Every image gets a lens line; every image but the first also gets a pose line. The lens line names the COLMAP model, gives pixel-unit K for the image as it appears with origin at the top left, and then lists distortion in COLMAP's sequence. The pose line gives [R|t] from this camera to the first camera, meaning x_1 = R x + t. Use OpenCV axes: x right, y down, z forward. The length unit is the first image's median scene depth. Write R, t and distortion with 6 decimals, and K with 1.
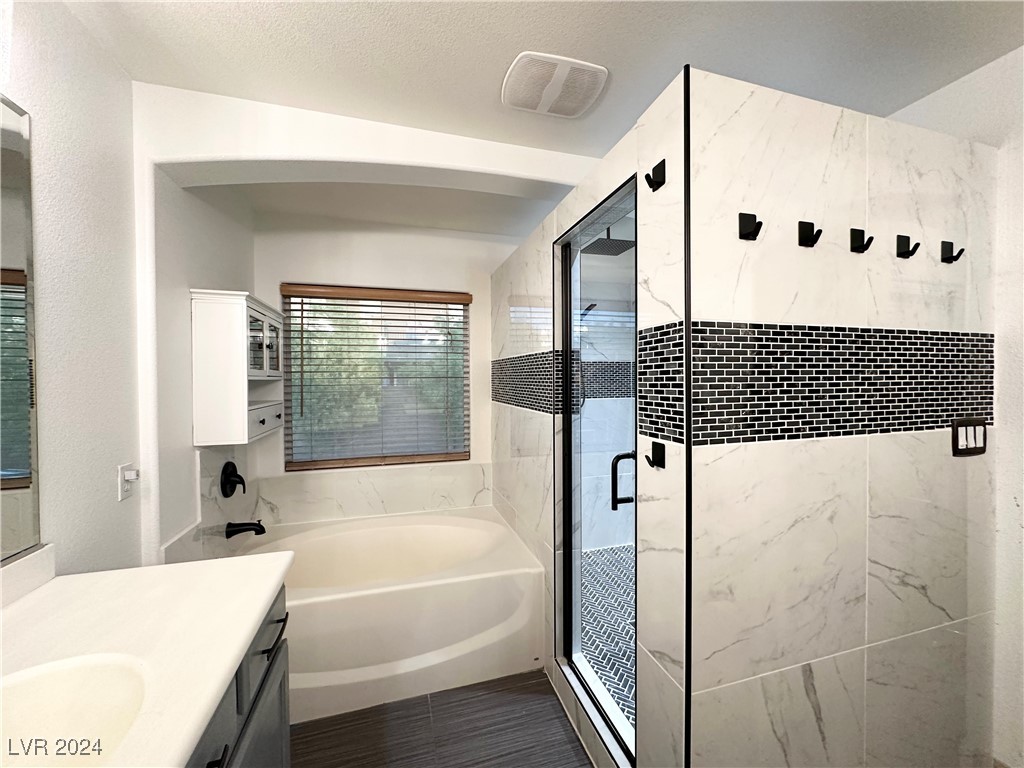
lens RADIAL K [[407.7, 0, 512.0], [0, 407.7, 384.0], [0, 0, 1]] dist [-0.003795, -0.000435]
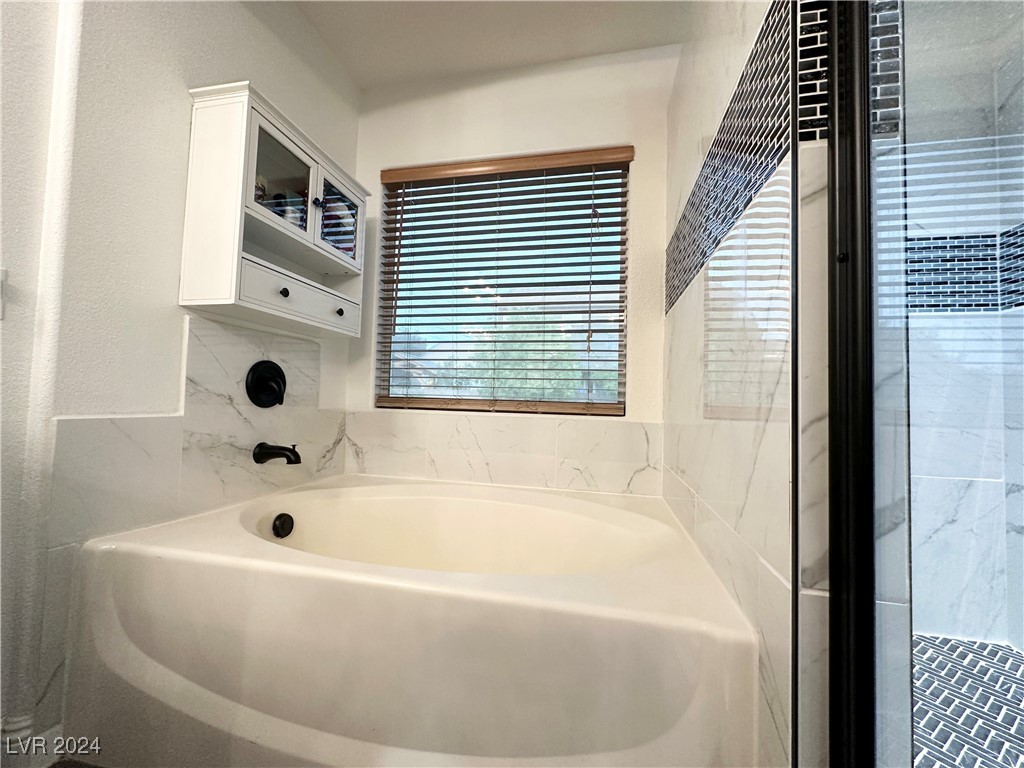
lens RADIAL K [[407.7, 0, 512.0], [0, 407.7, 384.0], [0, 0, 1]] dist [-0.003795, -0.000435]
pose [[0.876856, 0.011868, -0.480607, 0.058267], [-0.040809, 0.997924, -0.049813, 0.258005], [0.479019, 0.063292, 0.875520, 0.572275]]
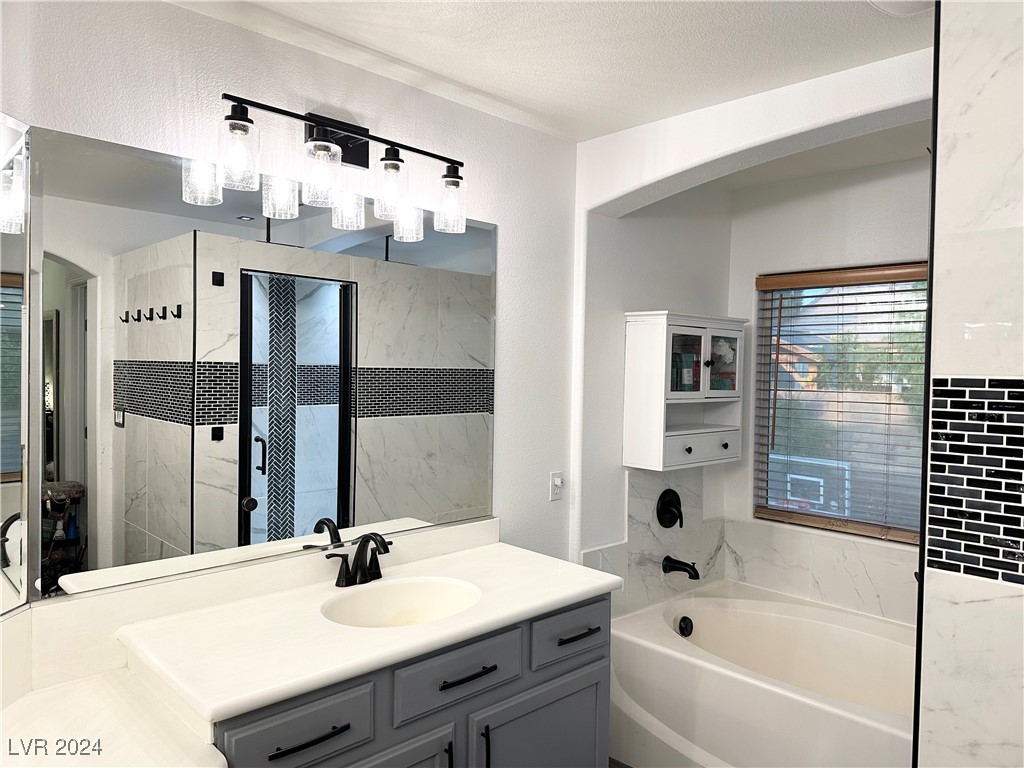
lens RADIAL K [[715.1, 0, 510.2], [0, 715.1, 379.1], [0, 0, 1]] dist [0.118753, -0.191659]
pose [[0.459408, 0.031718, -0.887659, 0.583332], [-0.034477, 0.999246, 0.017862, -0.074779], [0.887556, 0.022398, 0.460155, -0.073120]]
